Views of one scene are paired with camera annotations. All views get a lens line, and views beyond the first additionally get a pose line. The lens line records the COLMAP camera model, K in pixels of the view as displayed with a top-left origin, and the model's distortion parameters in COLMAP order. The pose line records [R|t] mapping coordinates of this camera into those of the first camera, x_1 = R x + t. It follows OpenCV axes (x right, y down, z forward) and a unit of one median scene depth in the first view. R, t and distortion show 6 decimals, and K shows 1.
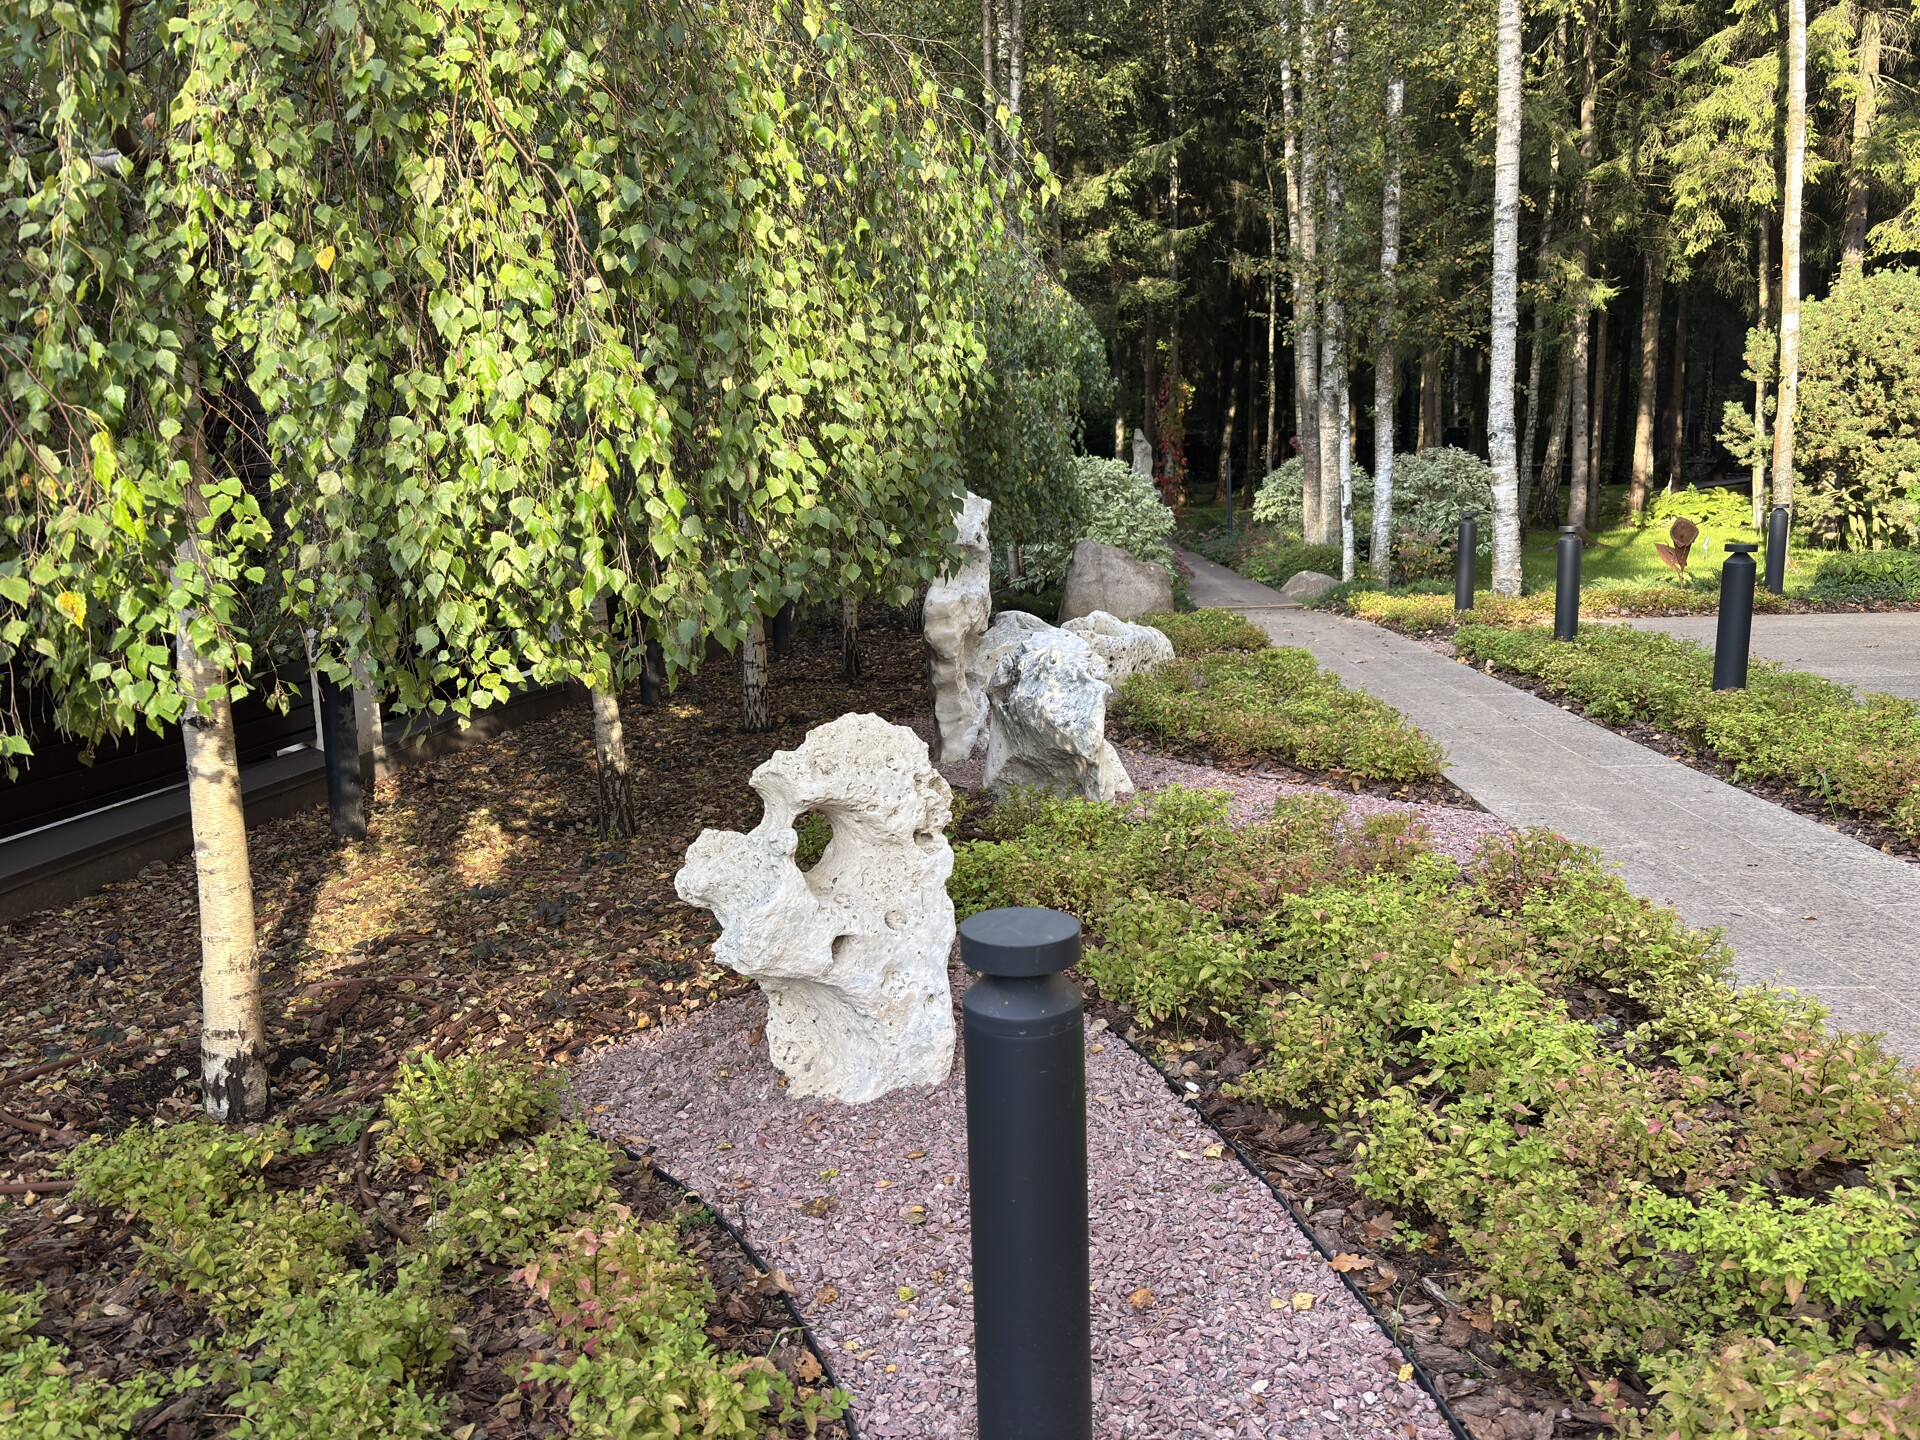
lens RADIAL K [[1465.3, 0, 960.7], [0, 1465.3, 725.9], [0, 0, 1]] dist [0.031826, -0.027983]
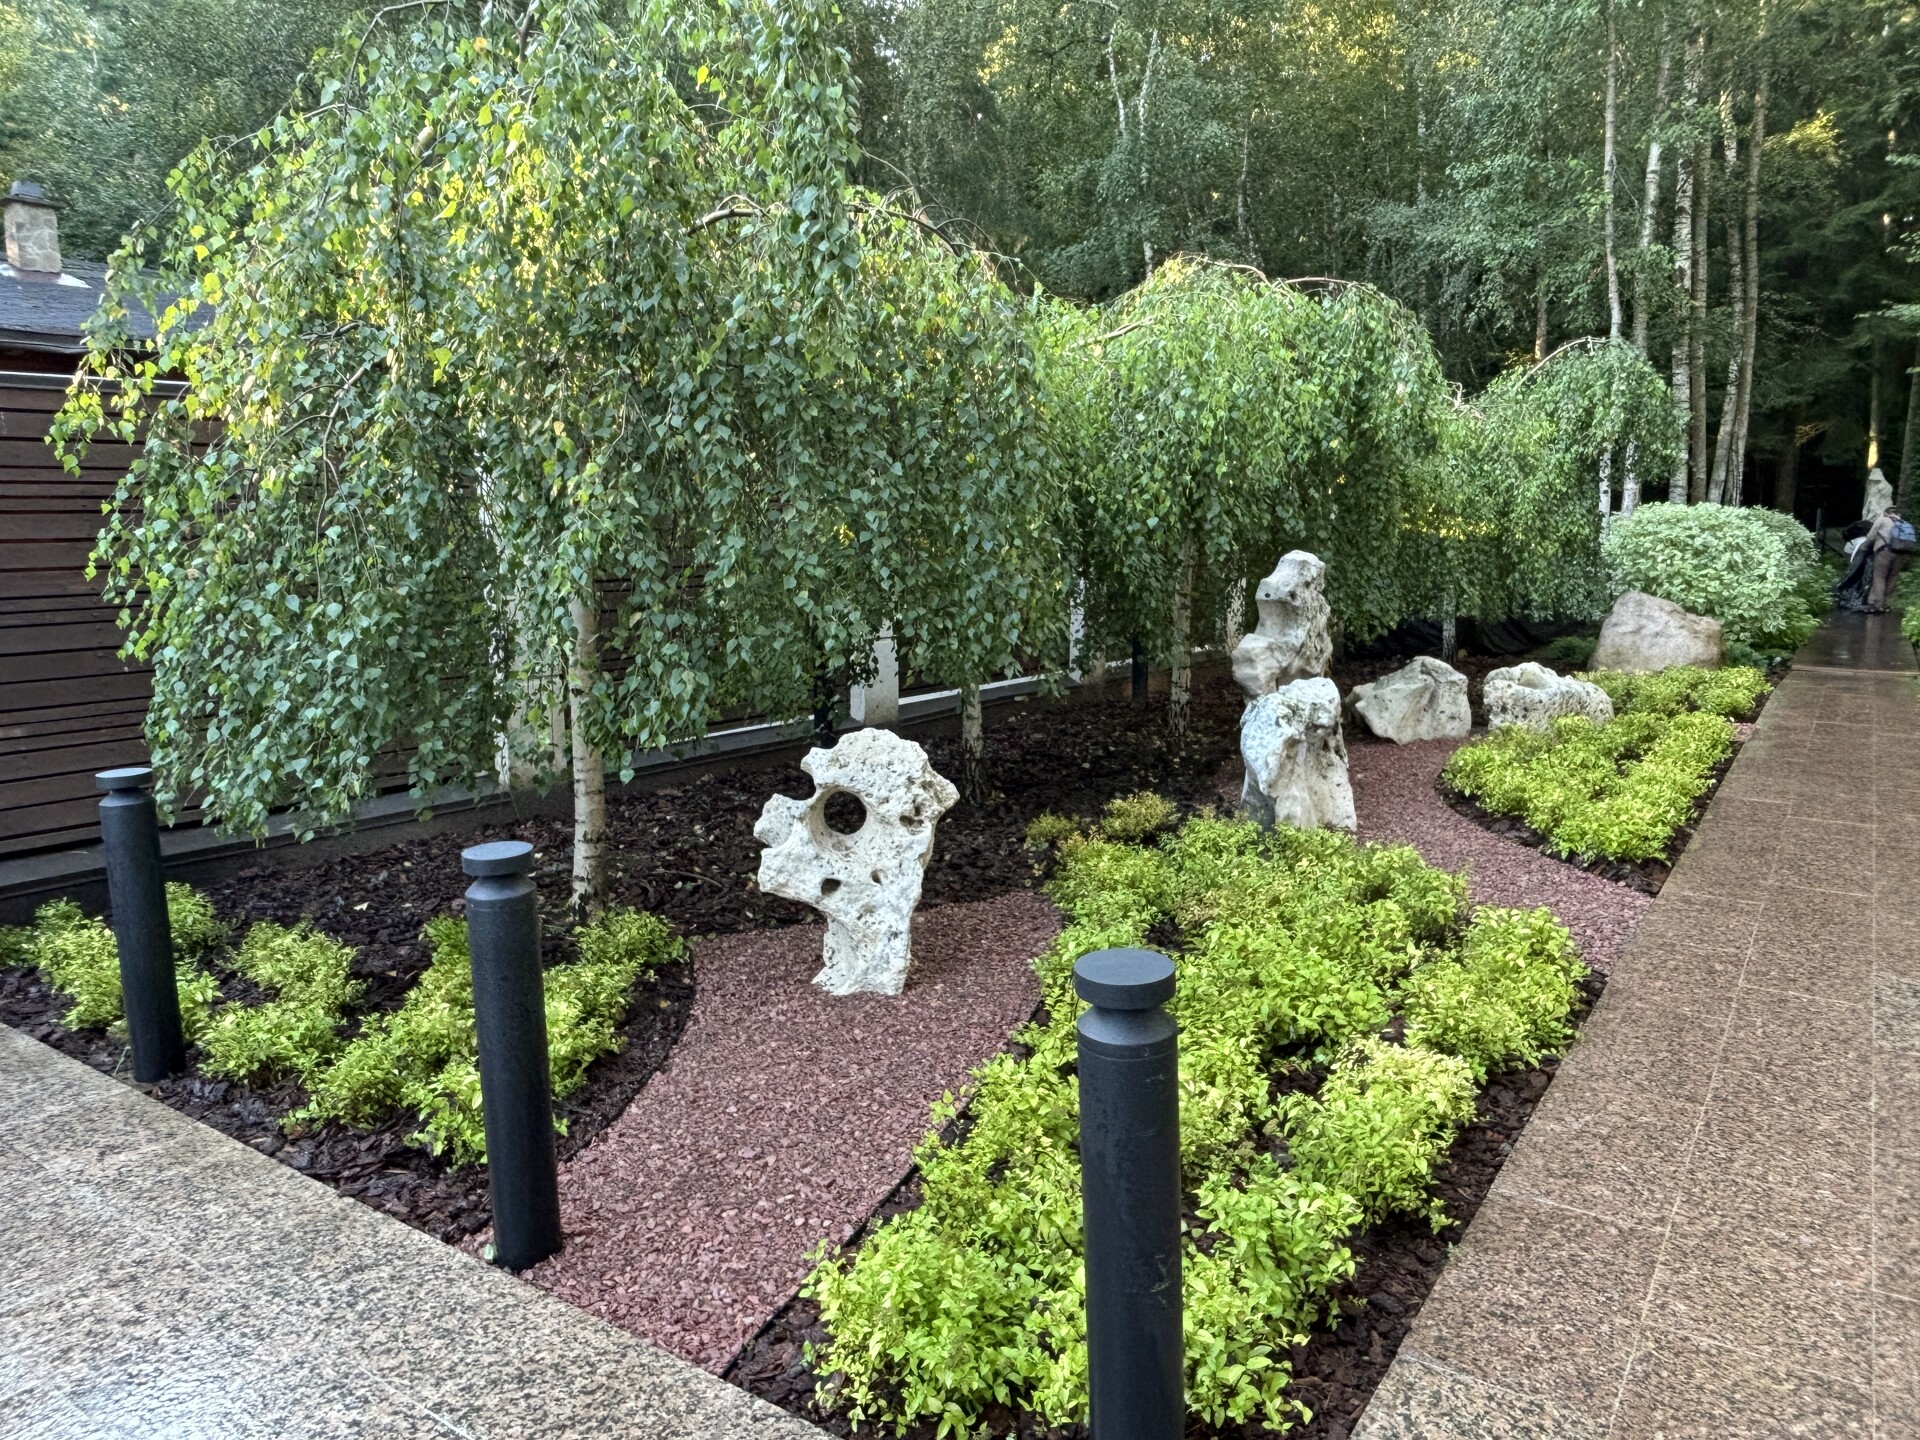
lens RADIAL K [[1291.9, 0, 974.6], [0, 1291.9, 707.0], [0, 0, 1]] dist [0.012066, -0.011040]
pose [[0.856212, 0.101611, -0.506533, 0.168124], [-0.105425, 0.994201, 0.021233, -0.017494], [0.505753, 0.035221, 0.861959, -0.012741]]
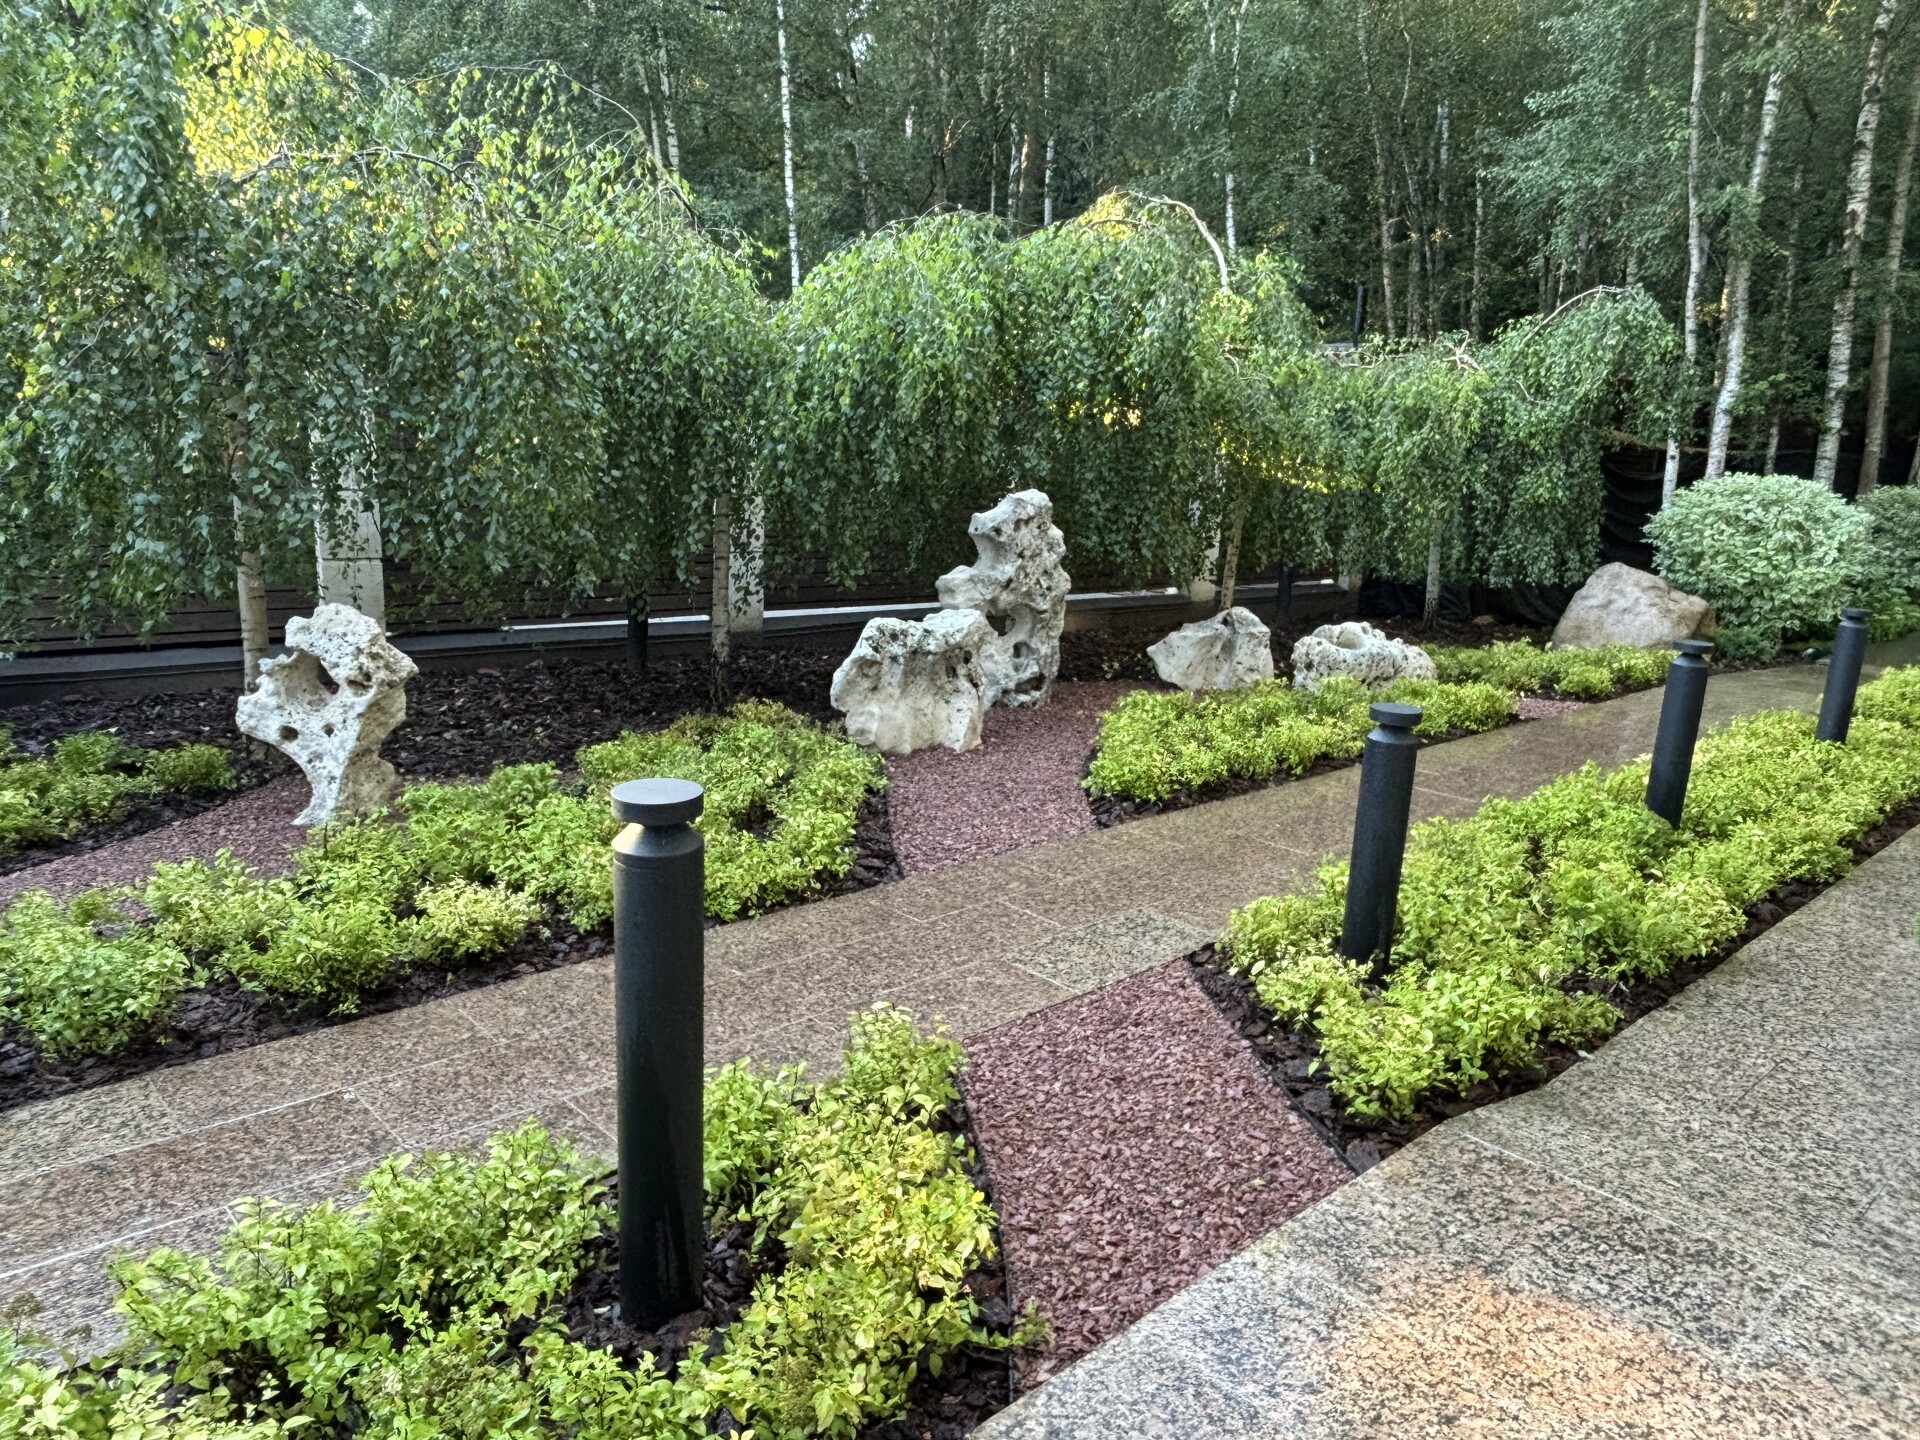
lens RADIAL K [[1291.9, 0, 981.2], [0, 1291.9, 732.3], [0, 0, 1]] dist [0.012066, -0.011040]
pose [[0.731871, 0.211427, -0.647815, 0.377921], [-0.179998, 0.976867, 0.115466, -0.043981], [0.657241, 0.032099, 0.752996, 0.093131]]
